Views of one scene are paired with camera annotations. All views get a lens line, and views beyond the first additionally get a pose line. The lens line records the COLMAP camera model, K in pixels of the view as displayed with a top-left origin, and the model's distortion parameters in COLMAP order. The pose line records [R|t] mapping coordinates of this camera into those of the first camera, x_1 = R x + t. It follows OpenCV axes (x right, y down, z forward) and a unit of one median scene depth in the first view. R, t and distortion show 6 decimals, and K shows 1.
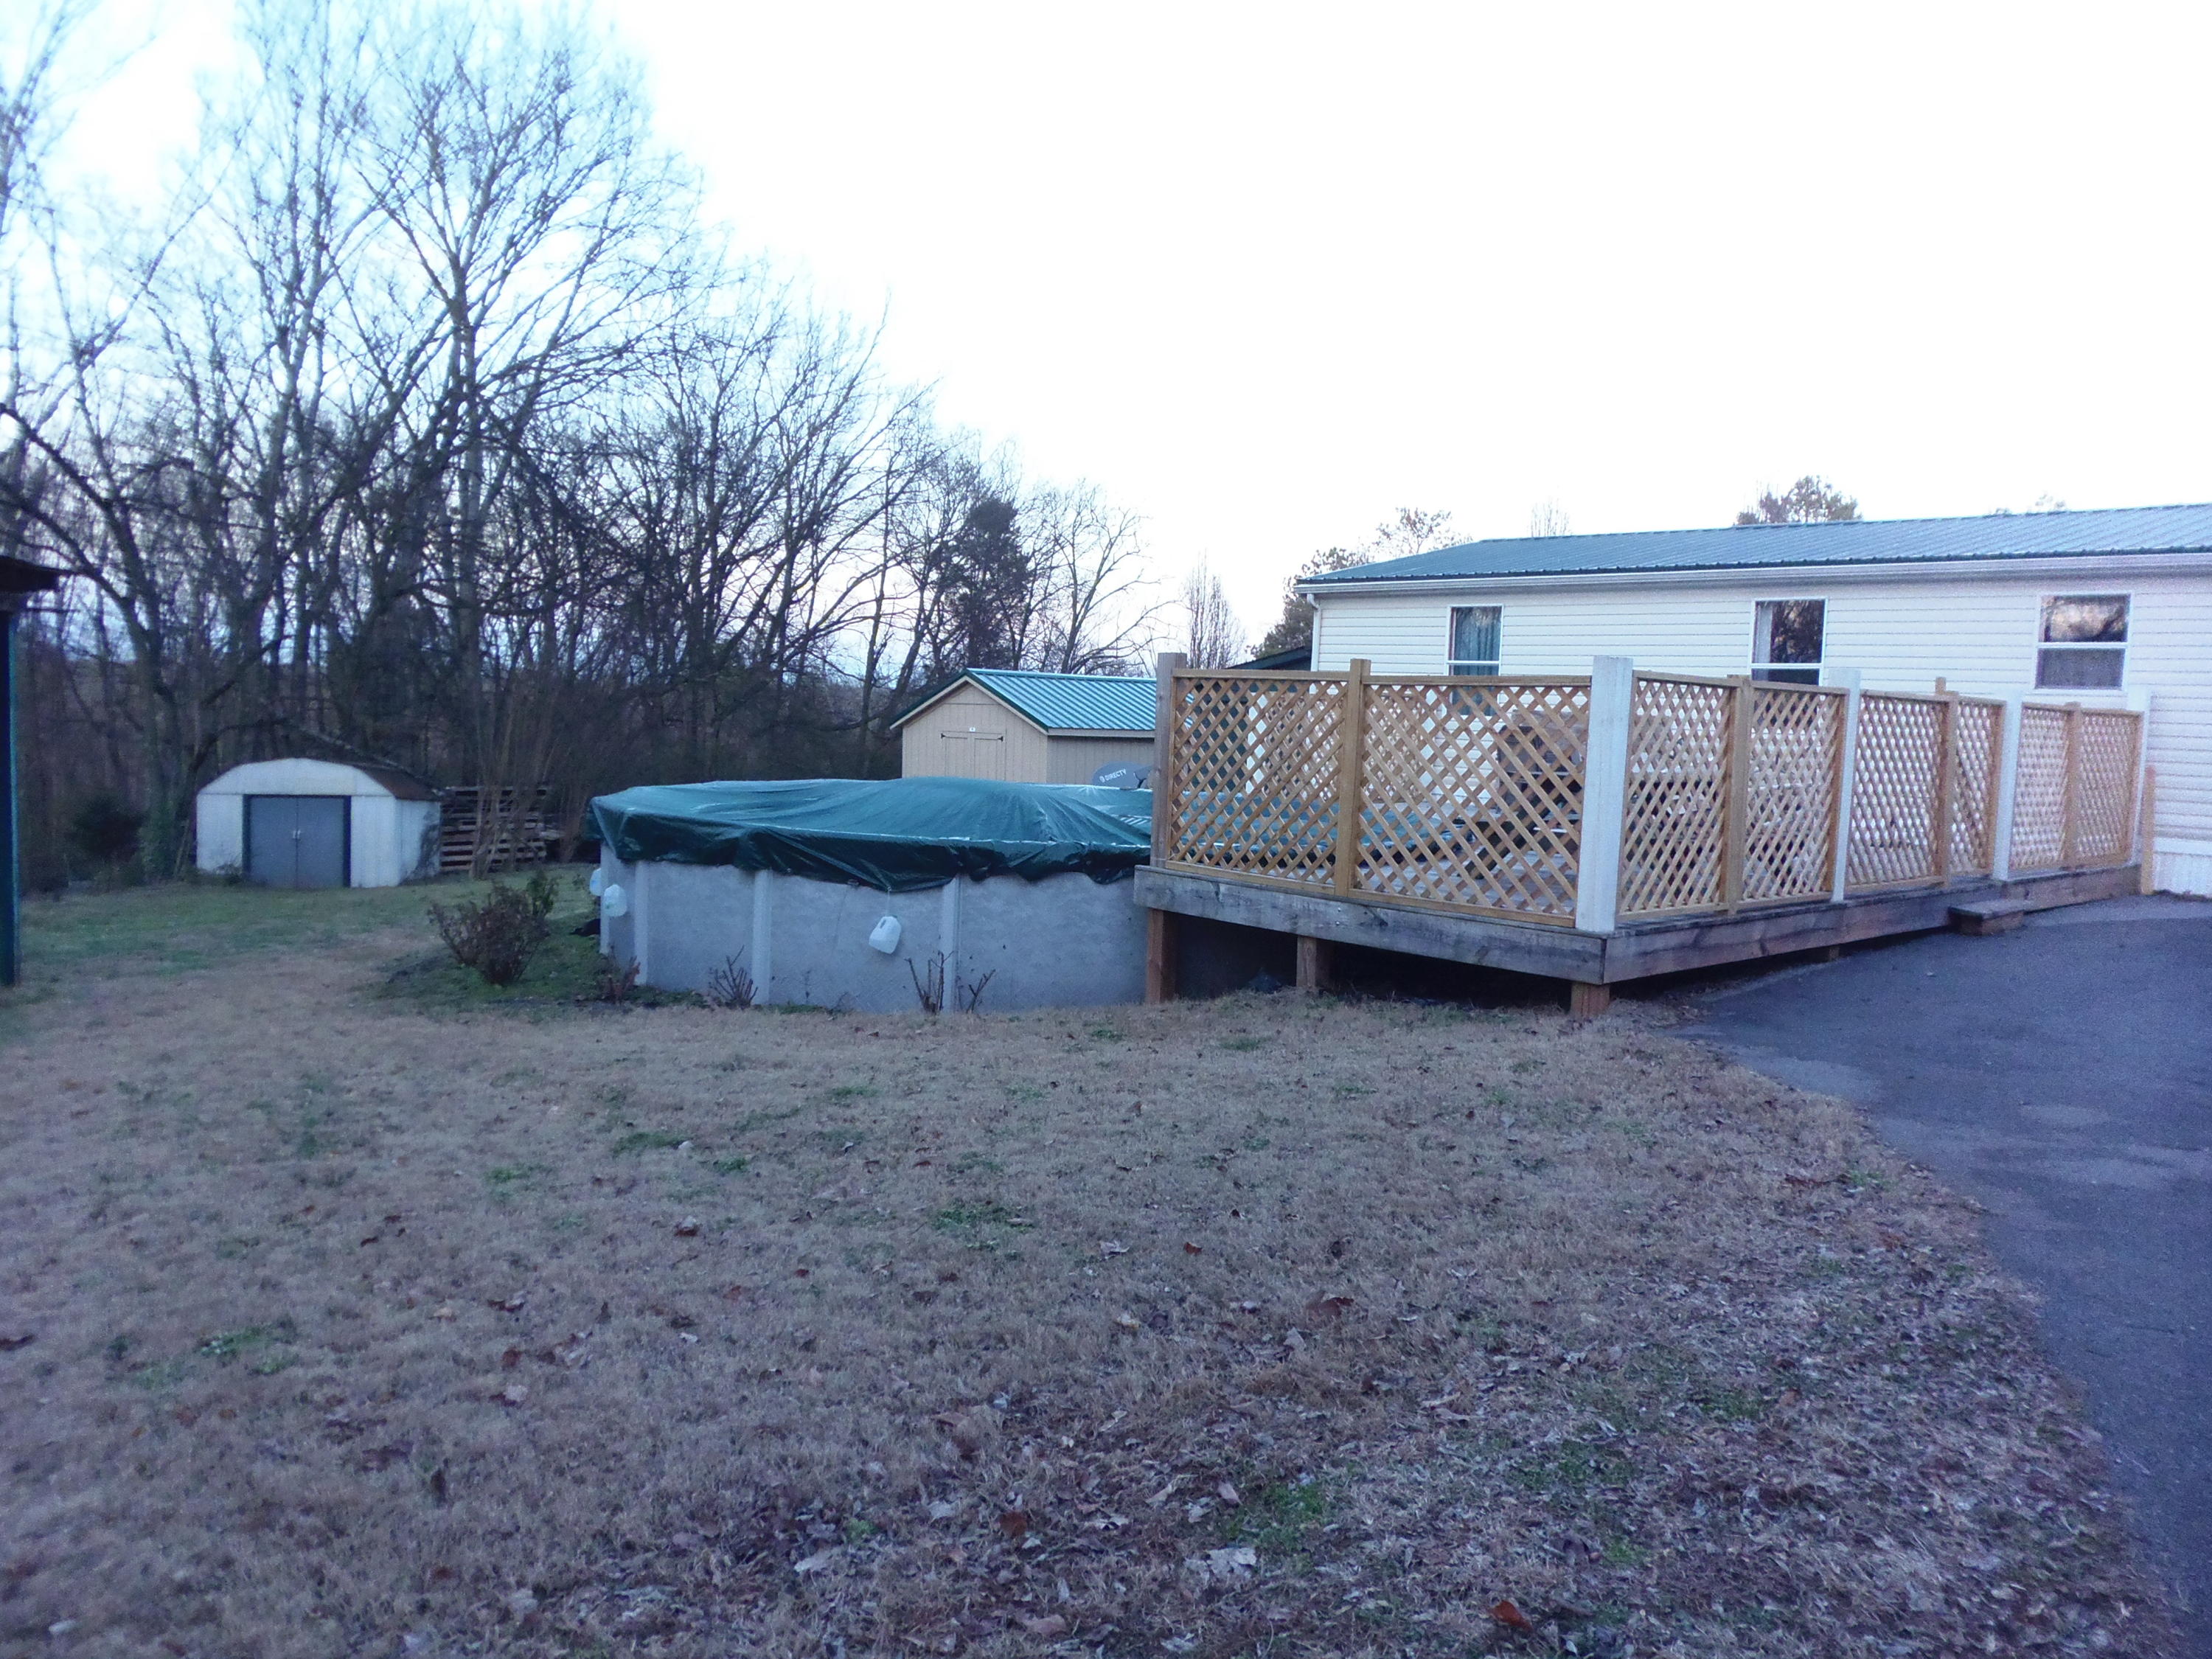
lens RADIAL K [[1560.5, 0, 1106.0], [0, 1560.5, 829.5], [0, 0, 1]] dist [0.005179, -0.002518]
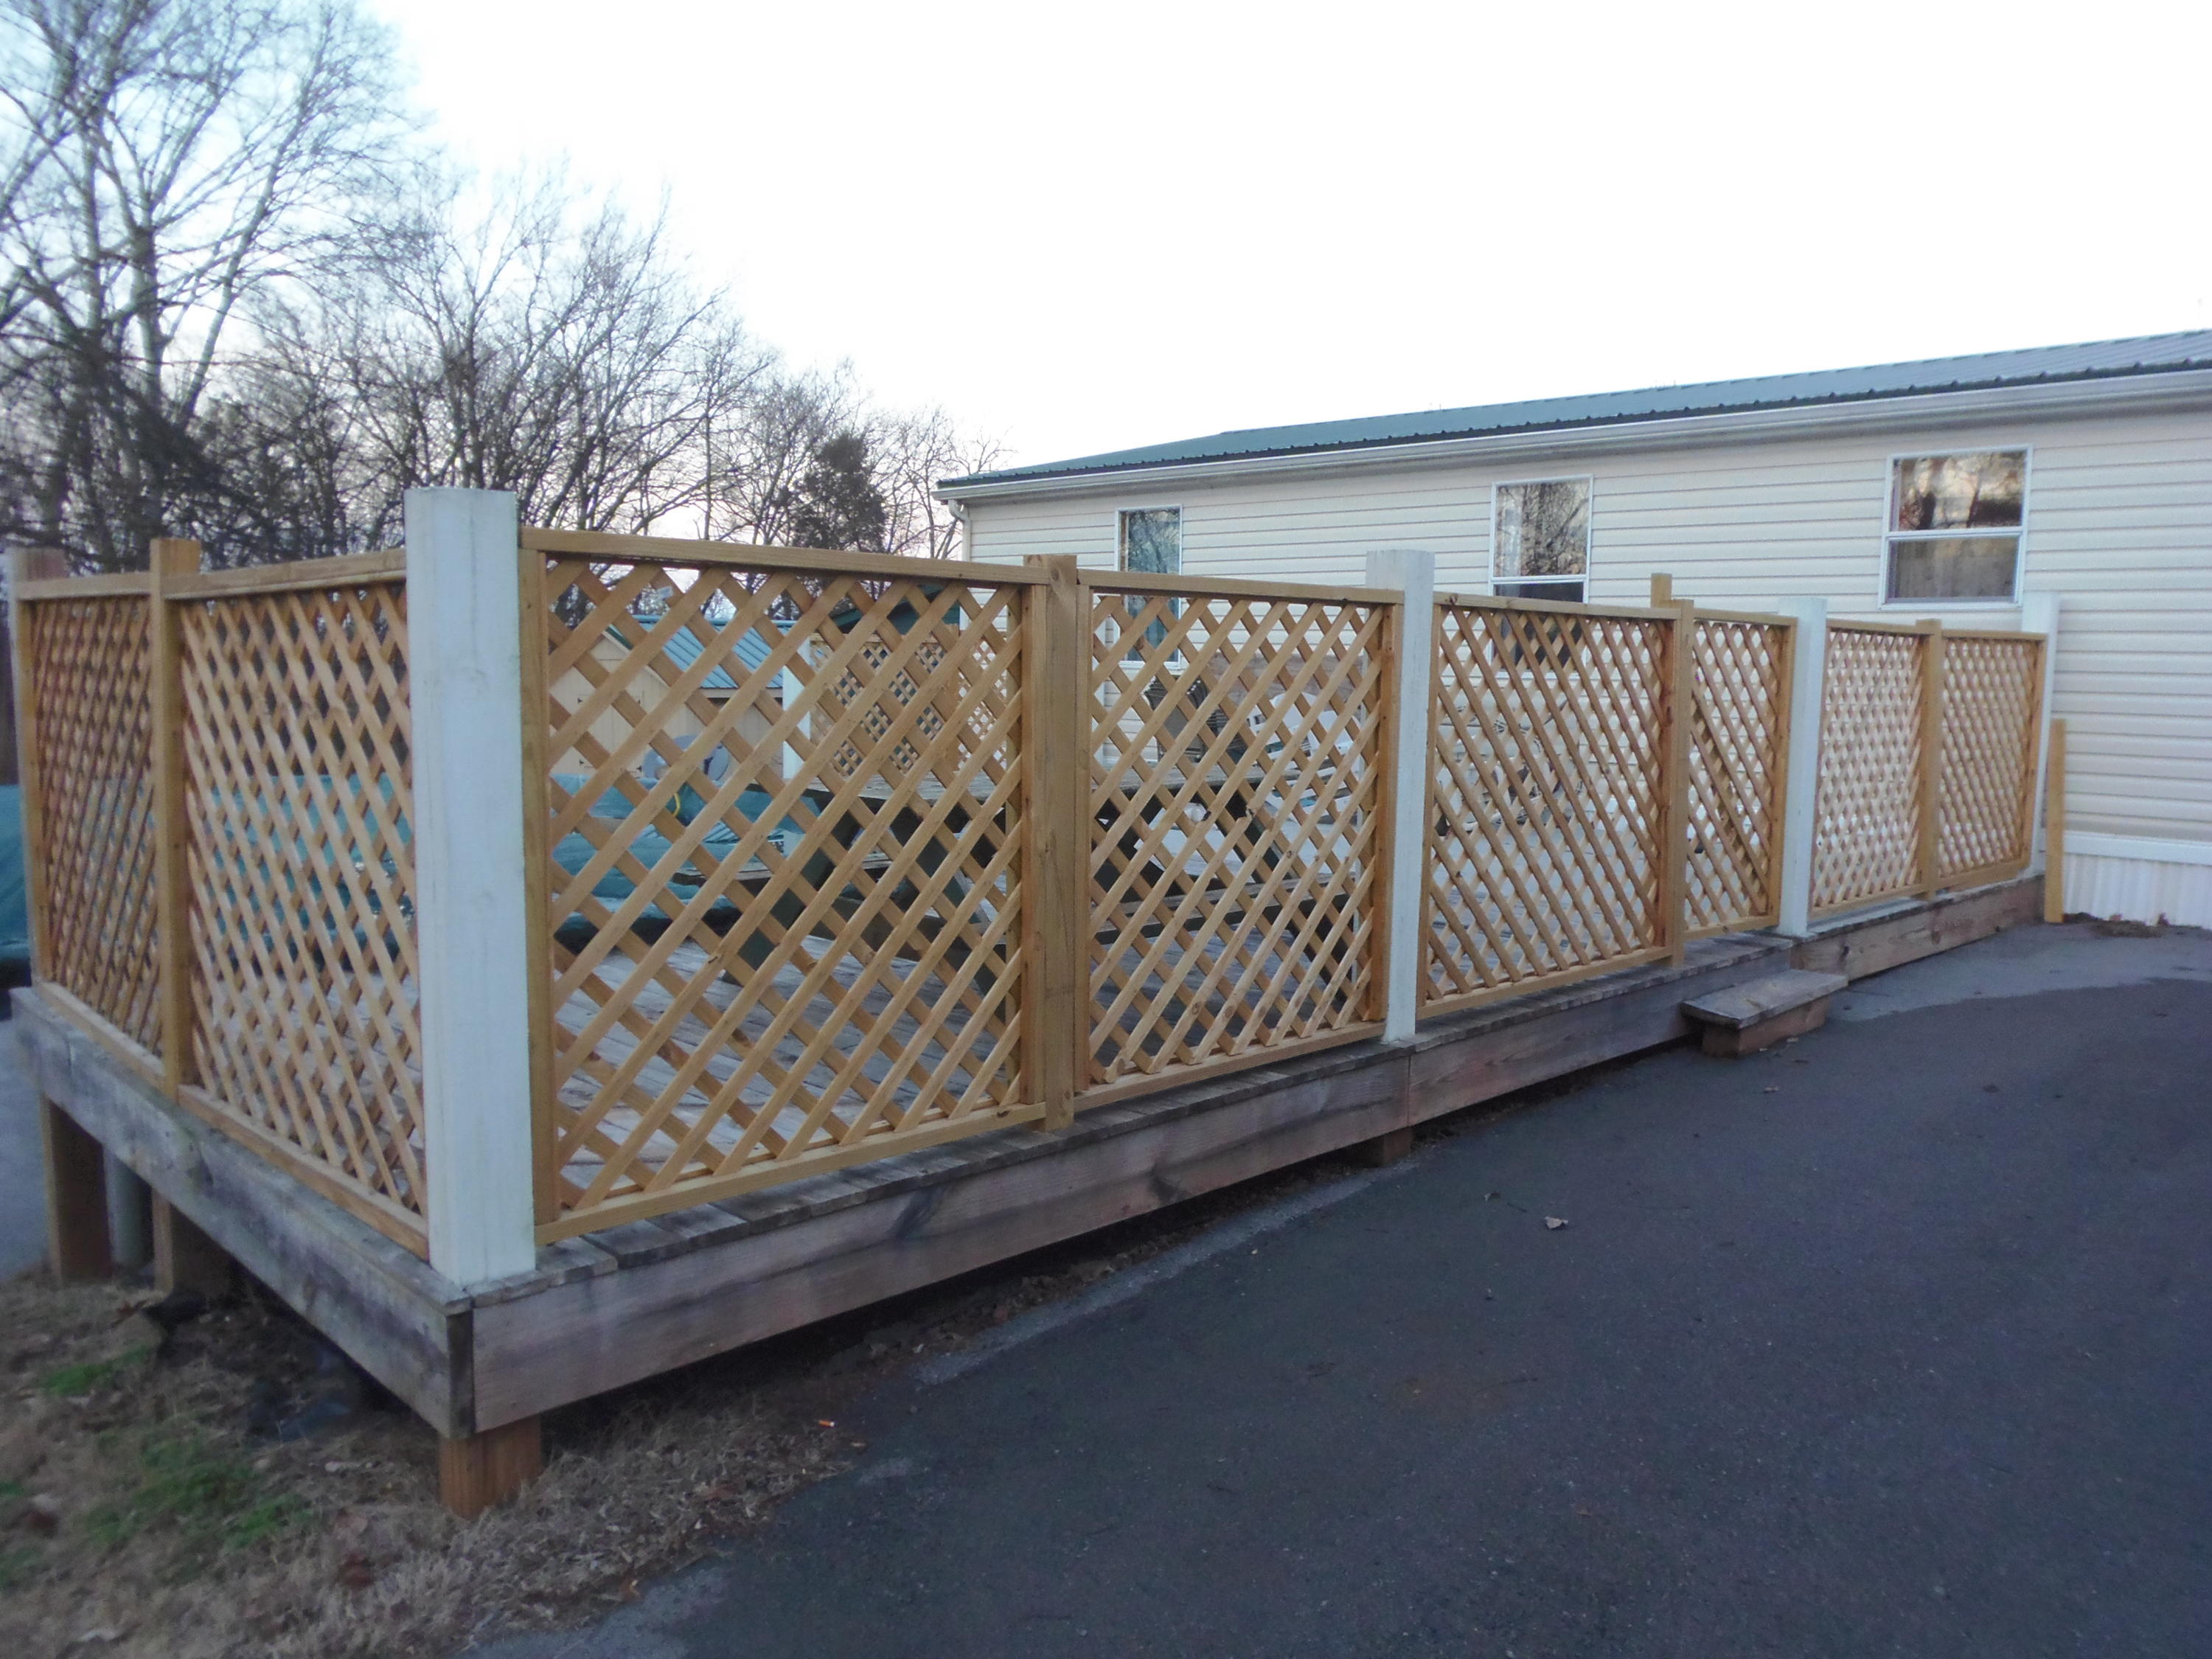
lens RADIAL K [[1597.4, 0, 1106.0], [0, 1597.4, 829.5], [0, 0, 1]] dist [-0.000079, 0.002238]
pose [[0.998914, -0.025716, 0.038860, 0.270038], [0.024625, 0.999297, 0.028283, -0.025336], [-0.039560, -0.027296, 0.998844, 0.387087]]
